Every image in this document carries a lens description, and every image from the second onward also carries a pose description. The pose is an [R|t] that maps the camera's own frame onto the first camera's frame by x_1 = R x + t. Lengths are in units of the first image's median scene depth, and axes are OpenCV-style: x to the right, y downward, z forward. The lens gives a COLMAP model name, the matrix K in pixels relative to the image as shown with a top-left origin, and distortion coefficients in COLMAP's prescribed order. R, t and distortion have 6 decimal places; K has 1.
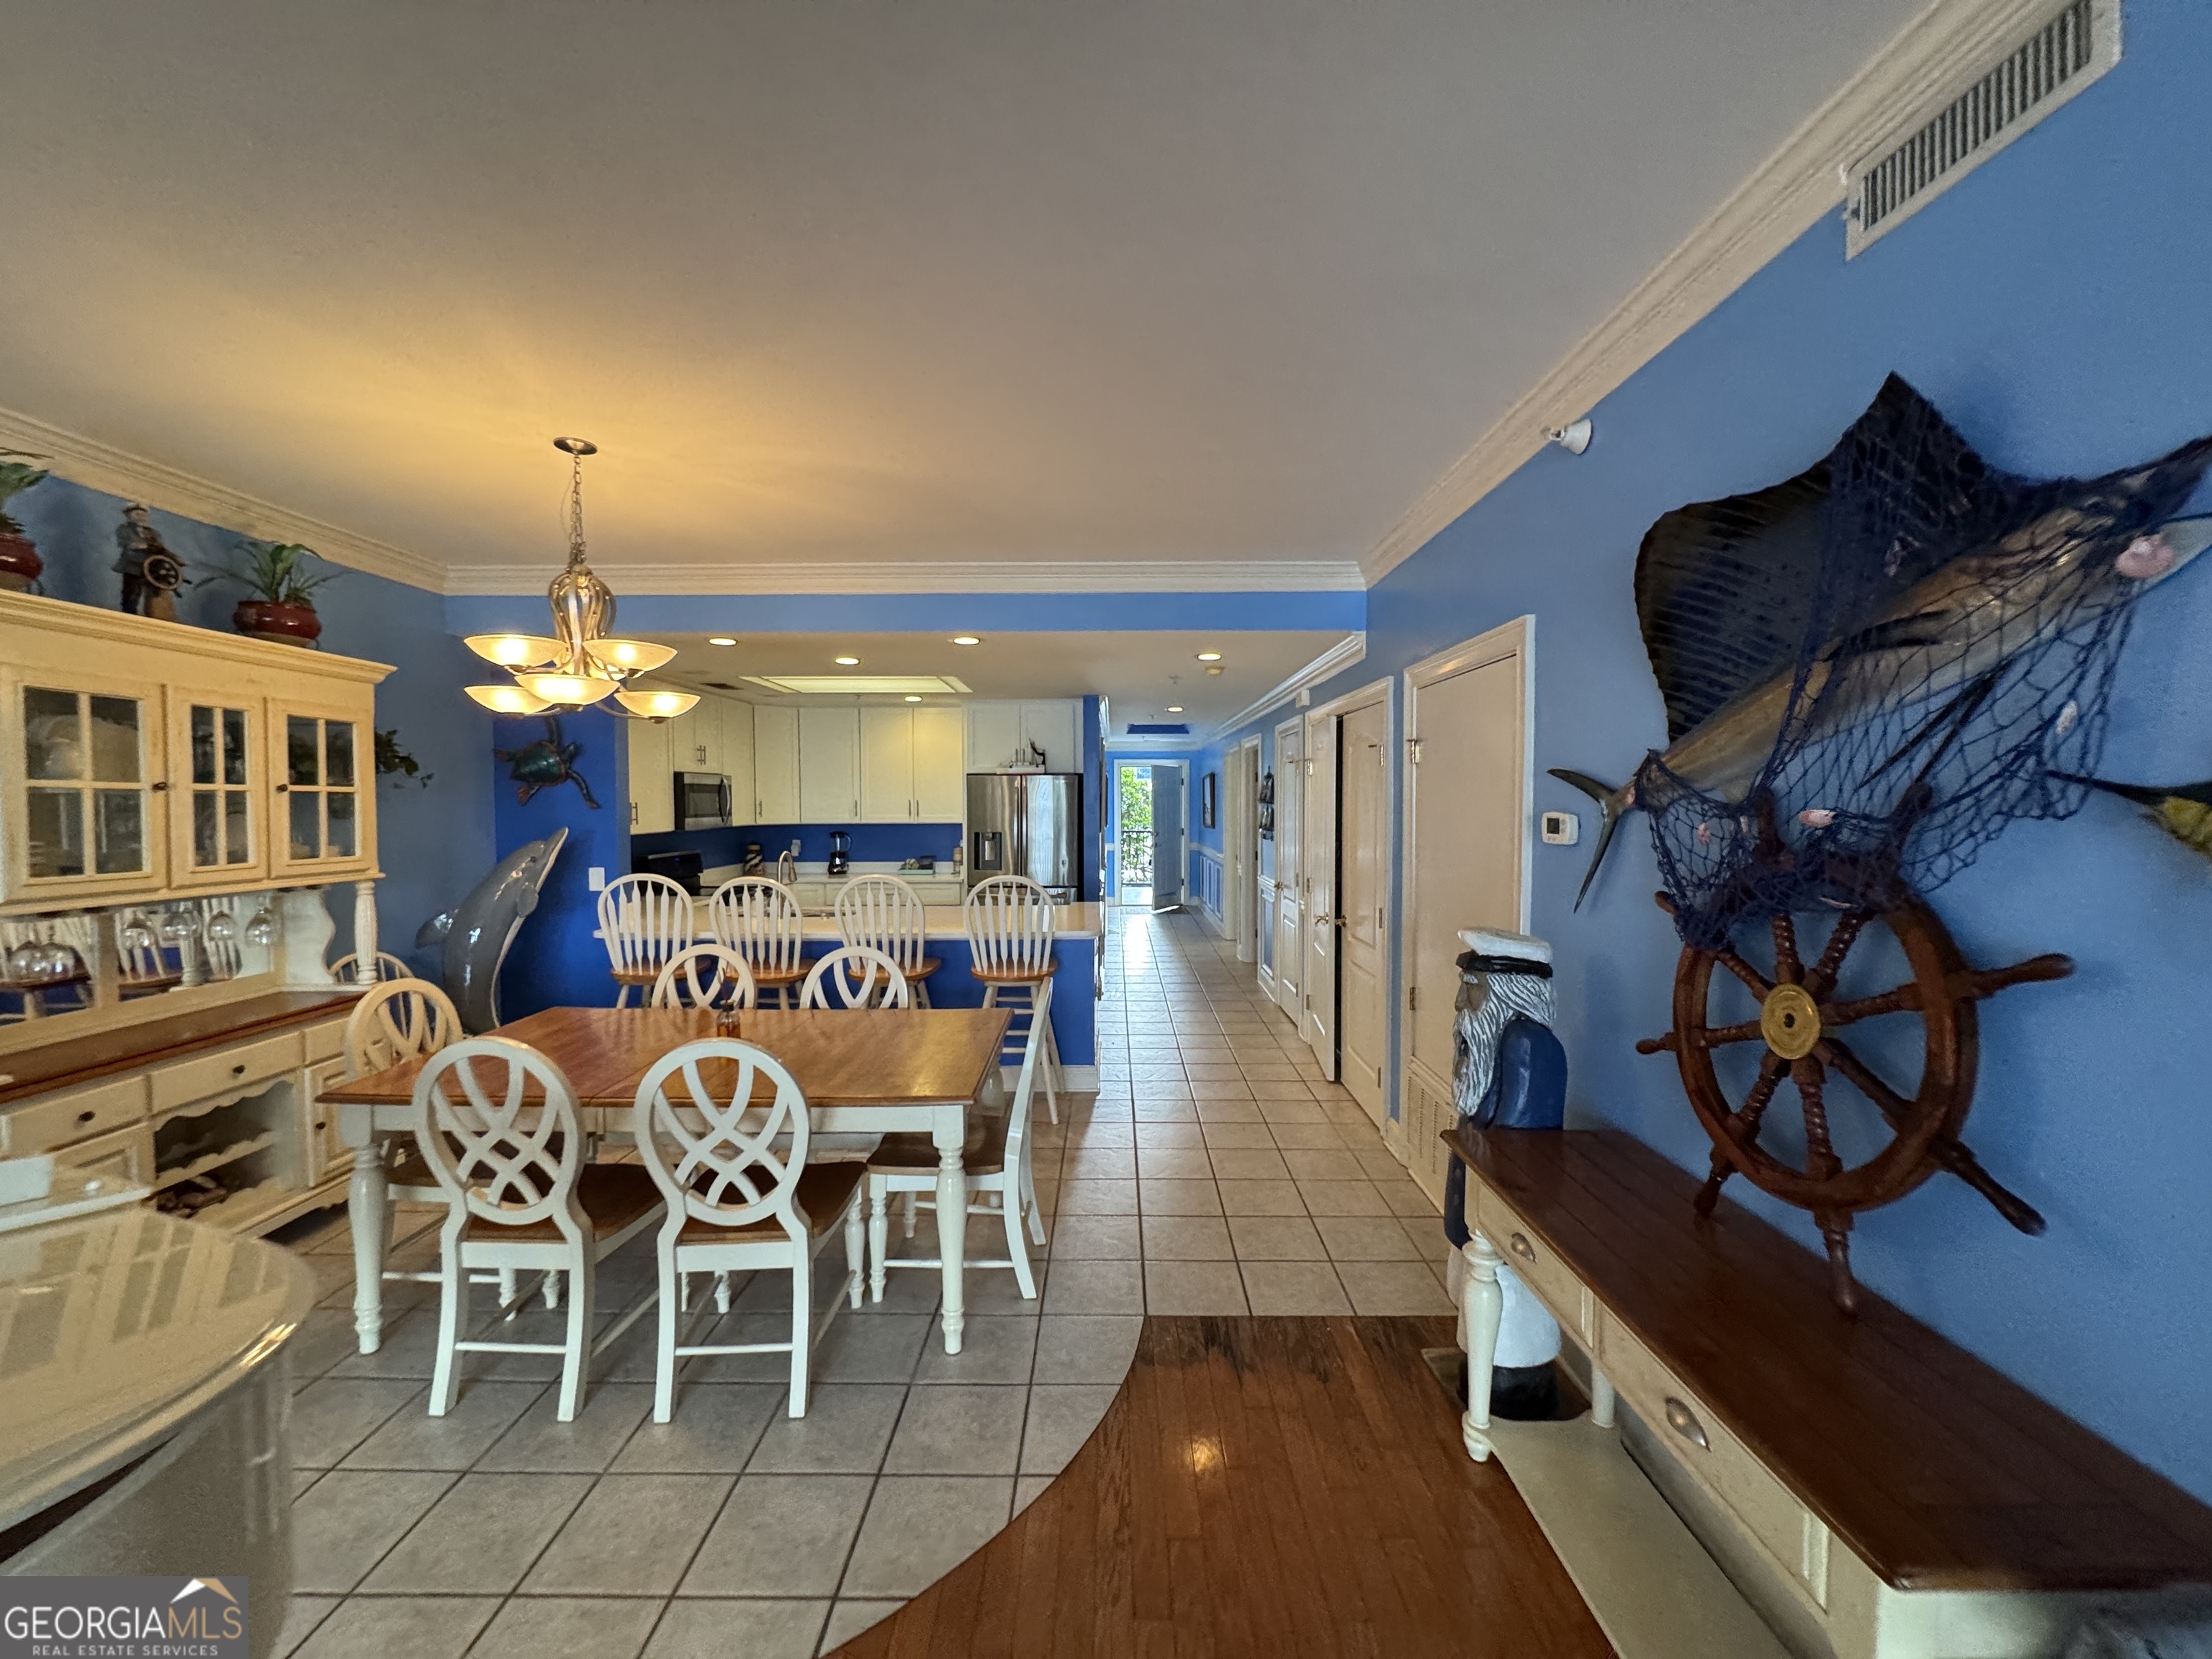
lens RADIAL K [[880.8, 0, 1107.1], [0, 880.8, 830.7], [0, 0, 1]] dist [-0.004327, 0.000658]
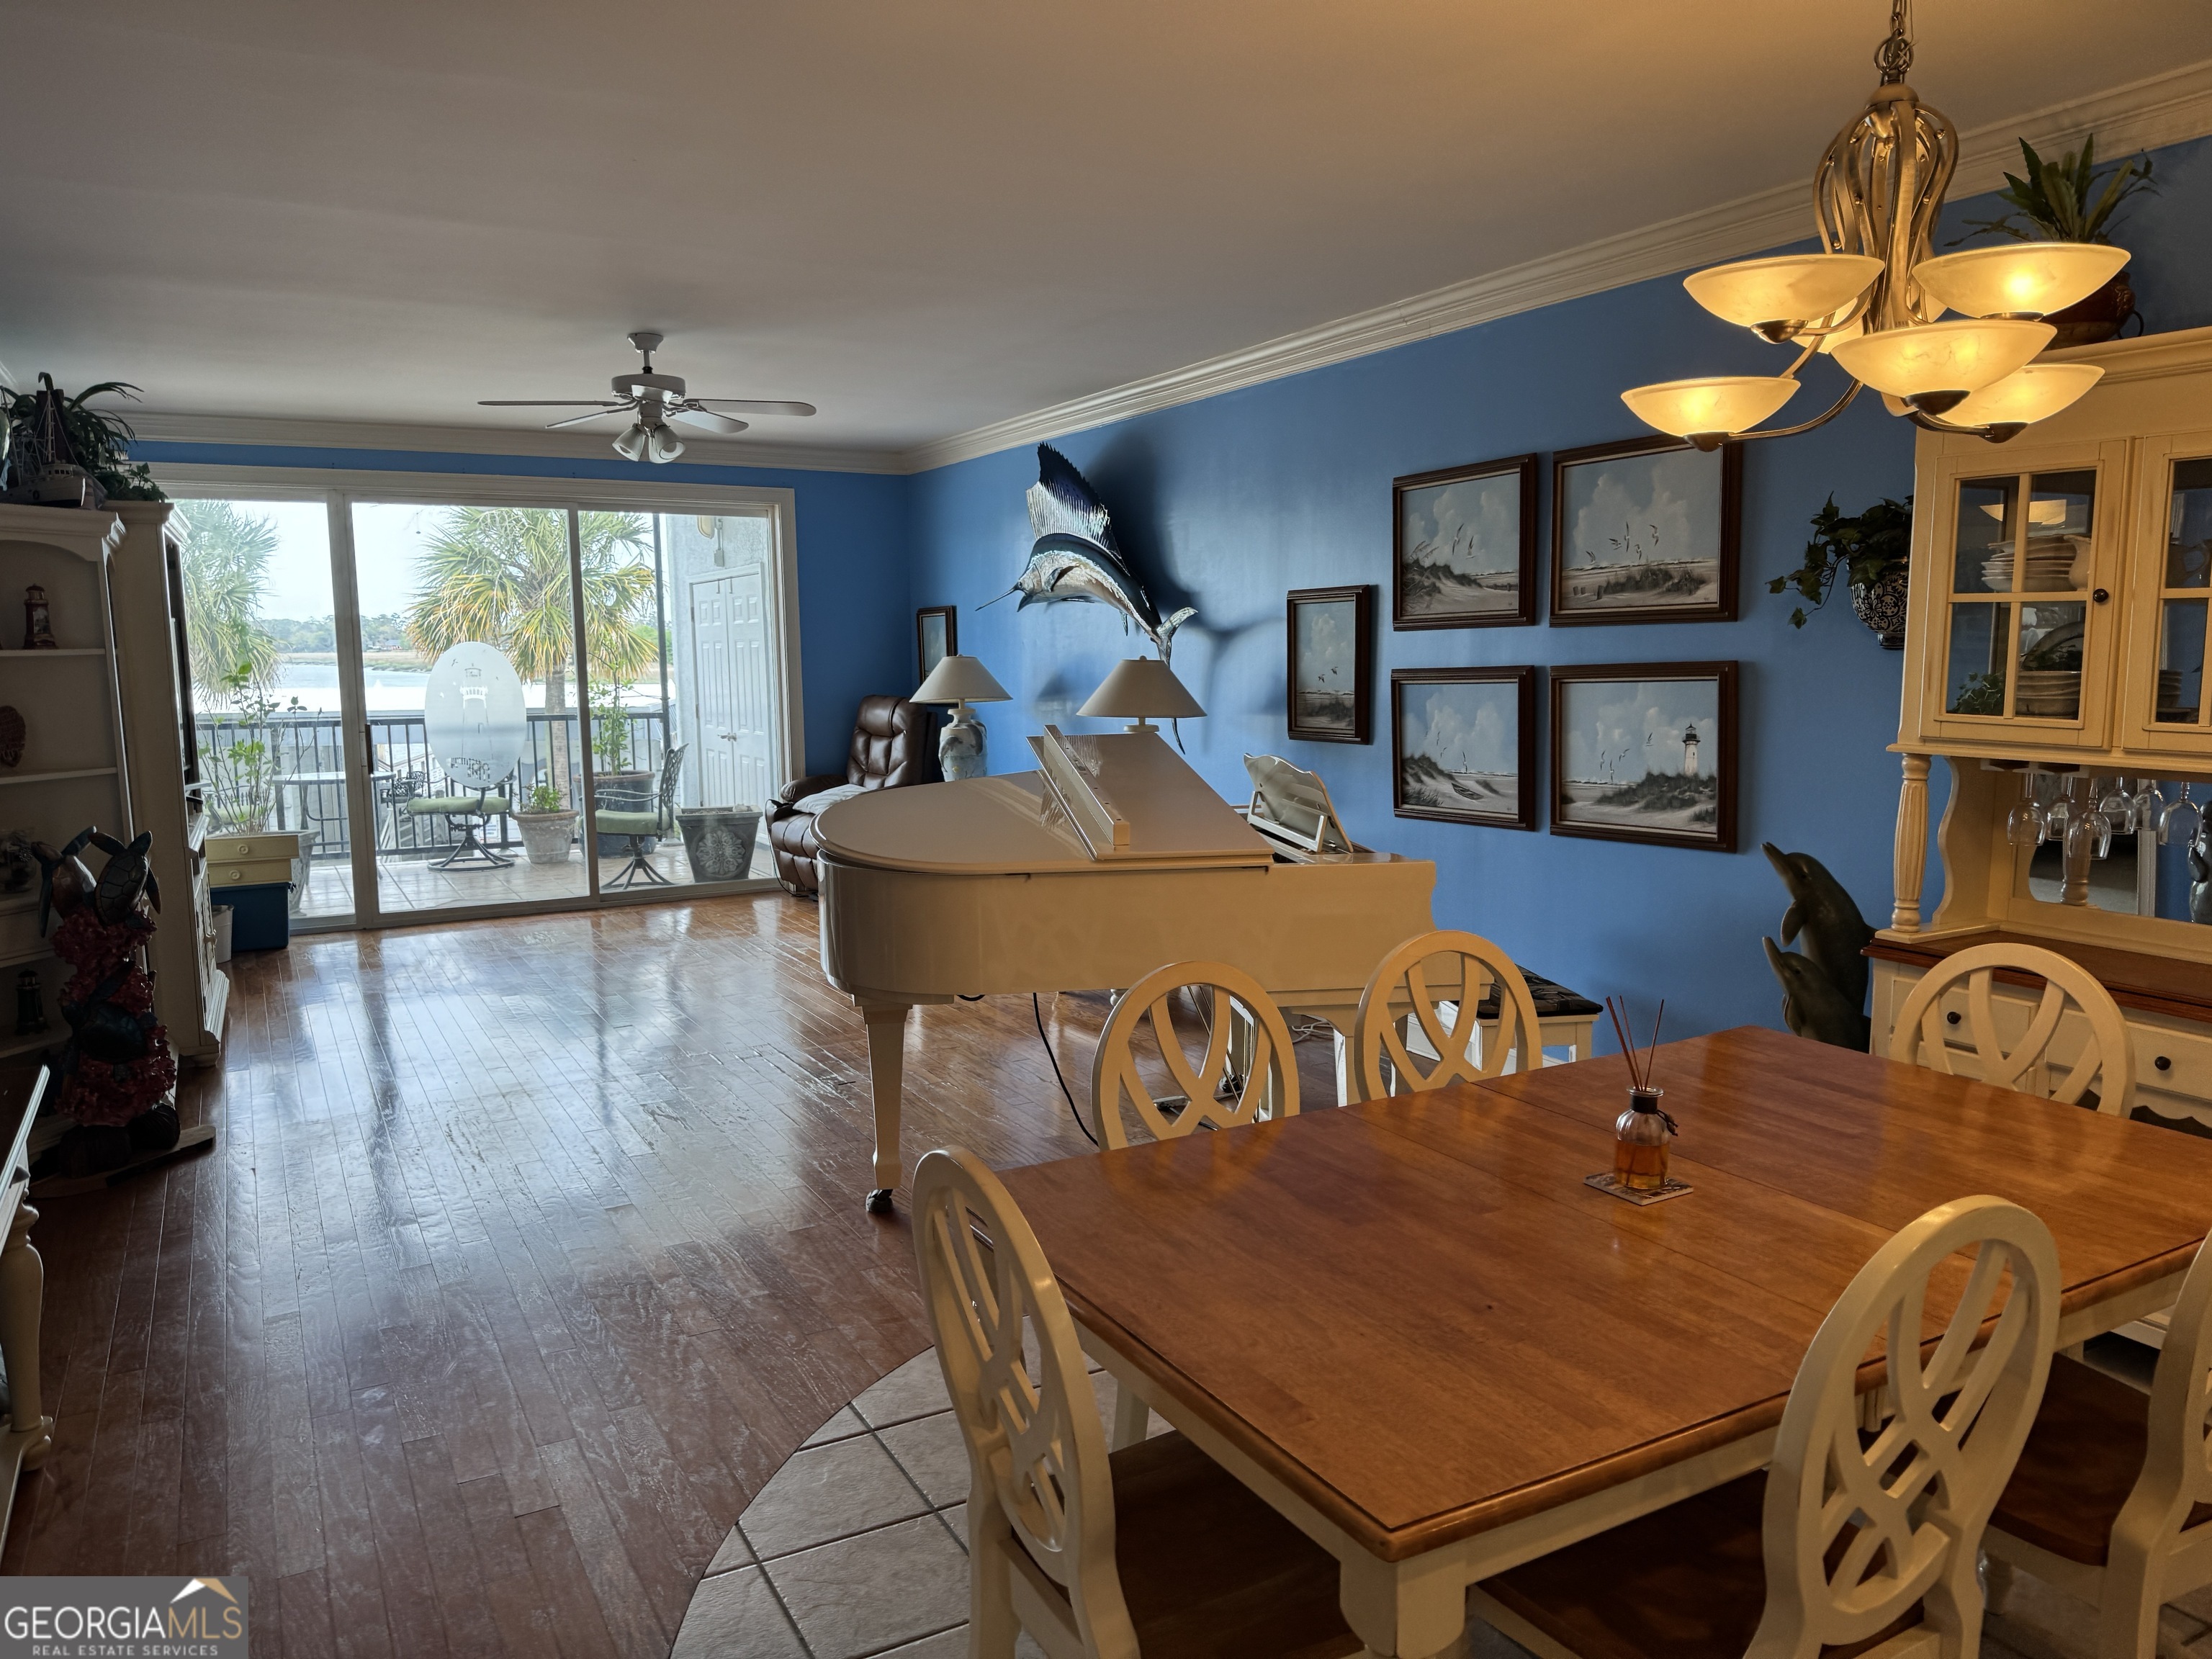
lens RADIAL K [[1534.4, 0, 1092.3], [0, 1534.4, 836.2], [0, 0, 1]] dist [0.168883, -0.343758]
pose [[-0.875539, 0.075115, -0.477273, 0.100078], [-0.002108, 0.987237, 0.159242, -0.032421], [0.483143, 0.140429, -0.864206, 0.932160]]
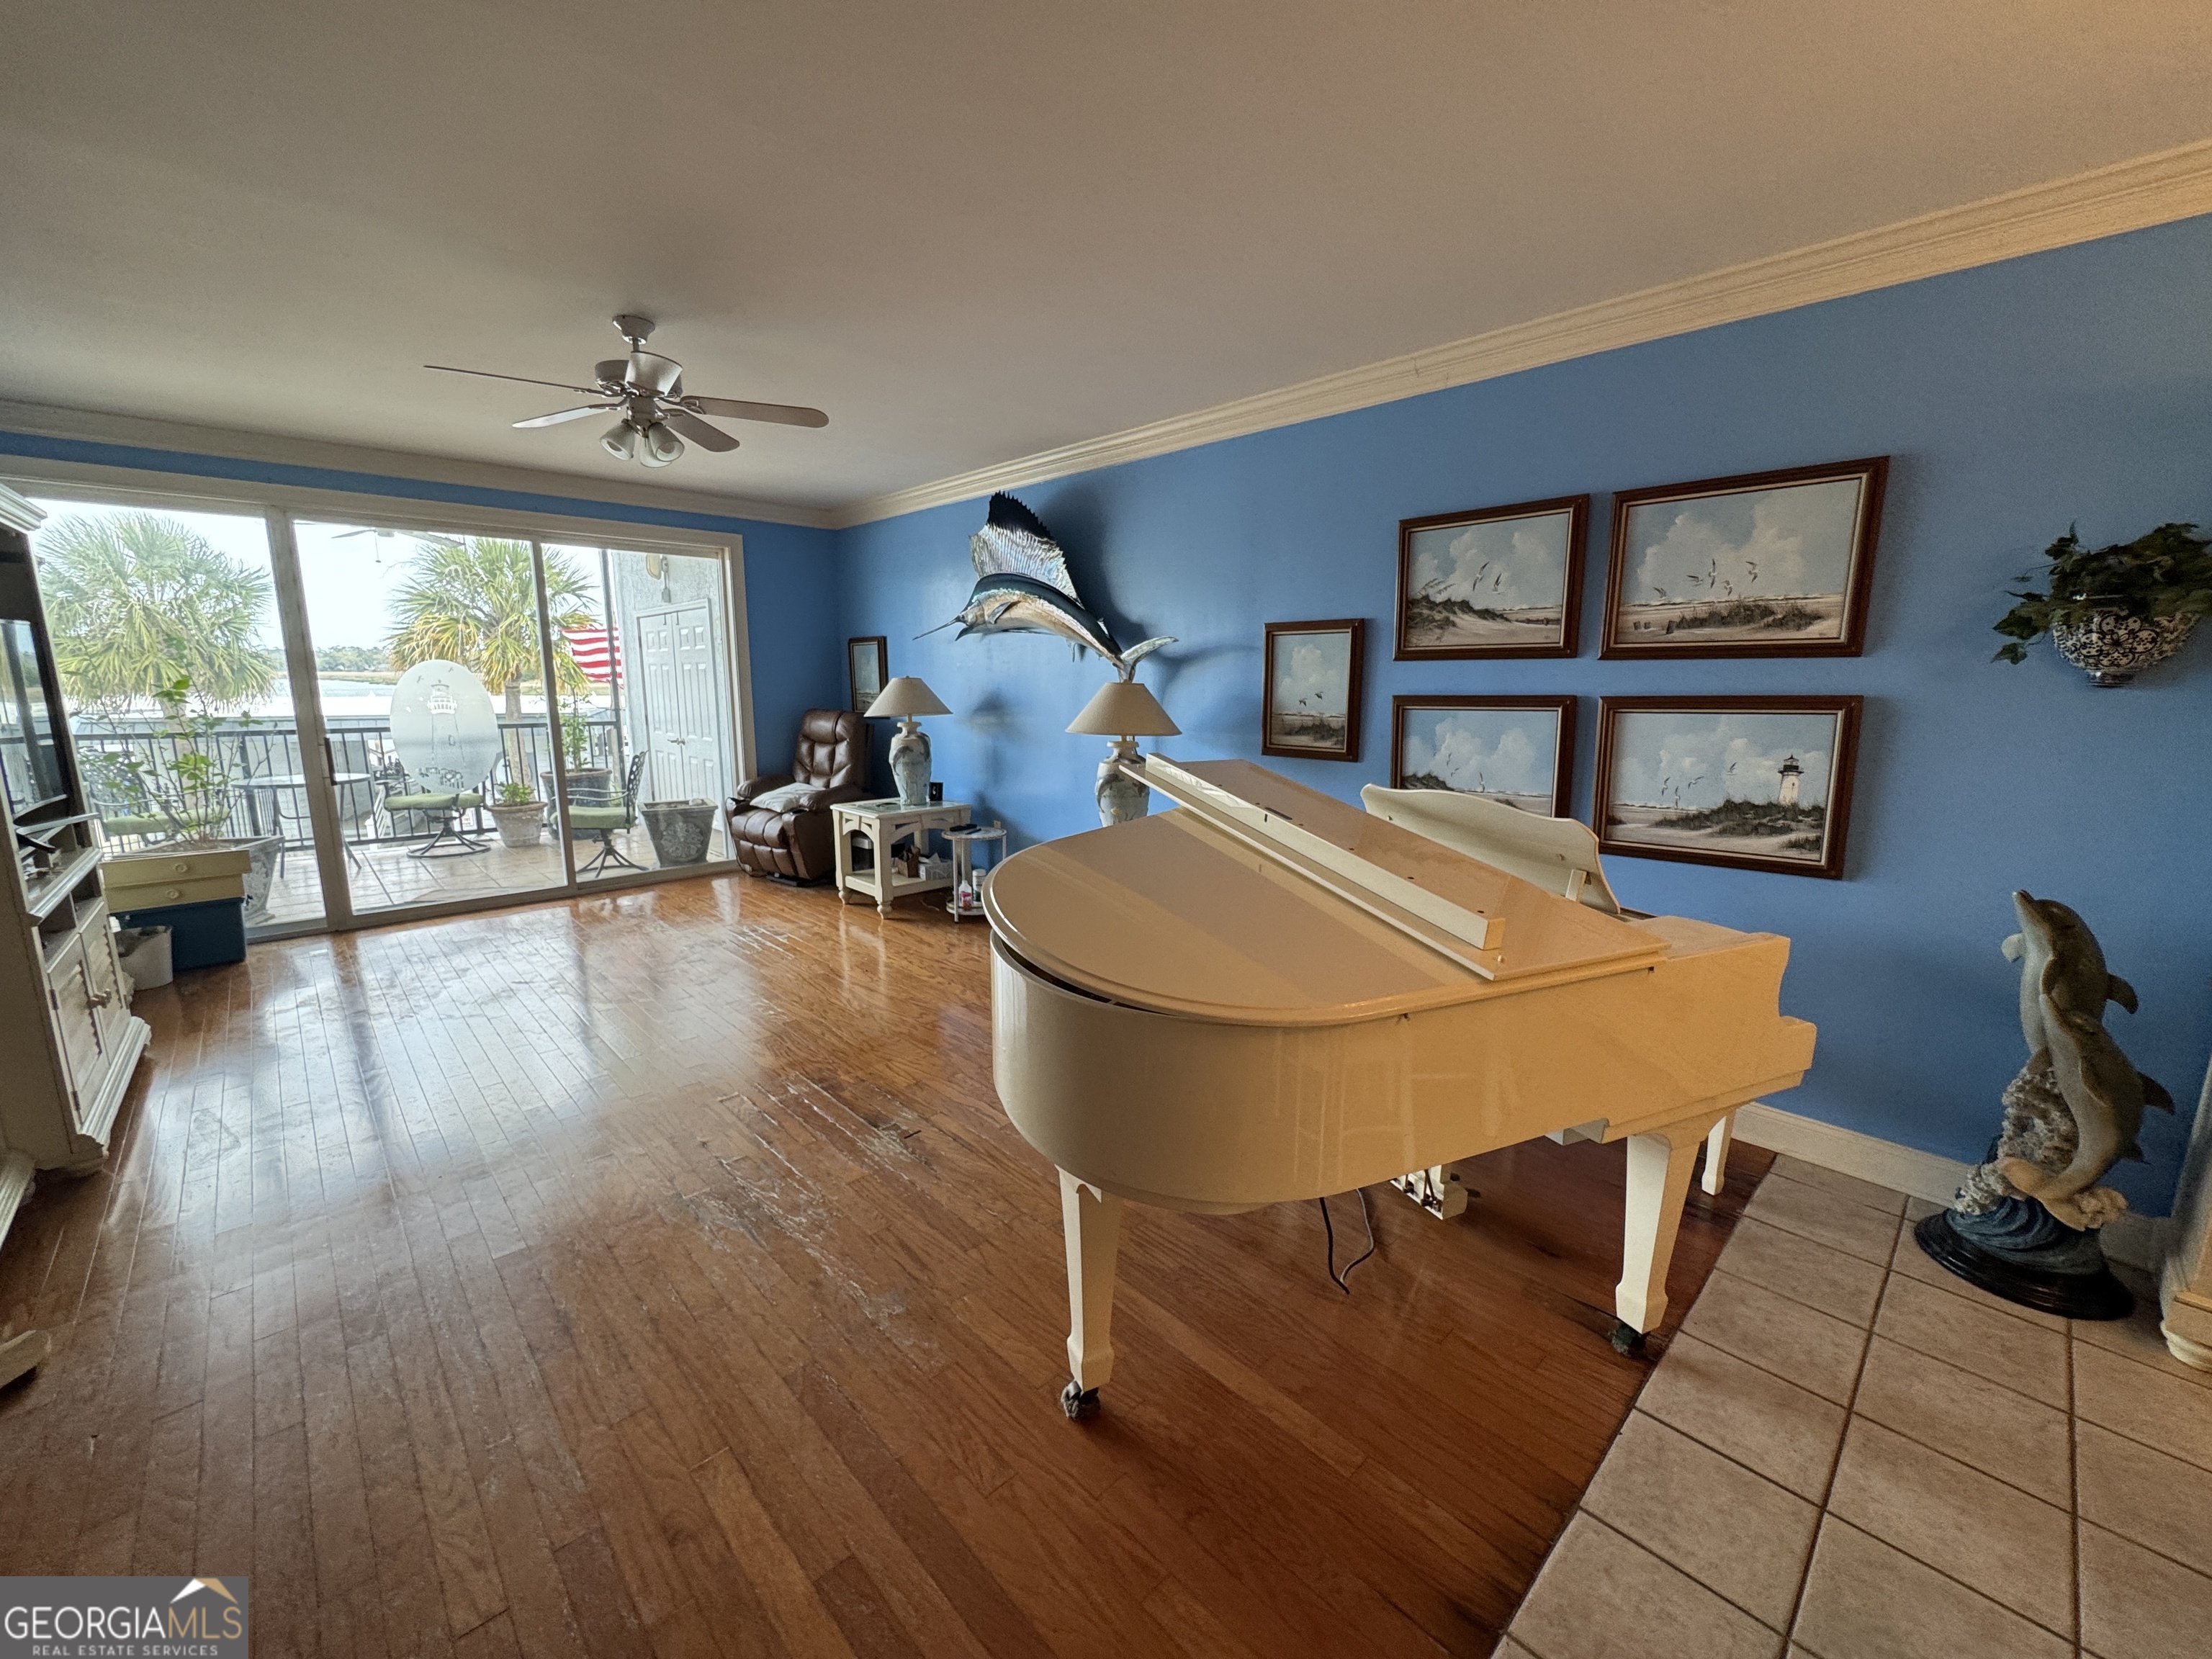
lens RADIAL K [[880.8, 0, 1107.1], [0, 880.8, 830.7], [0, 0, 1]] dist [-0.004327, 0.000658]
pose [[-0.720393, 0.124899, -0.682227, 0.019953], [-0.026621, 0.977947, 0.207148, -0.005988], [0.693055, 0.167390, -0.701182, 0.364677]]
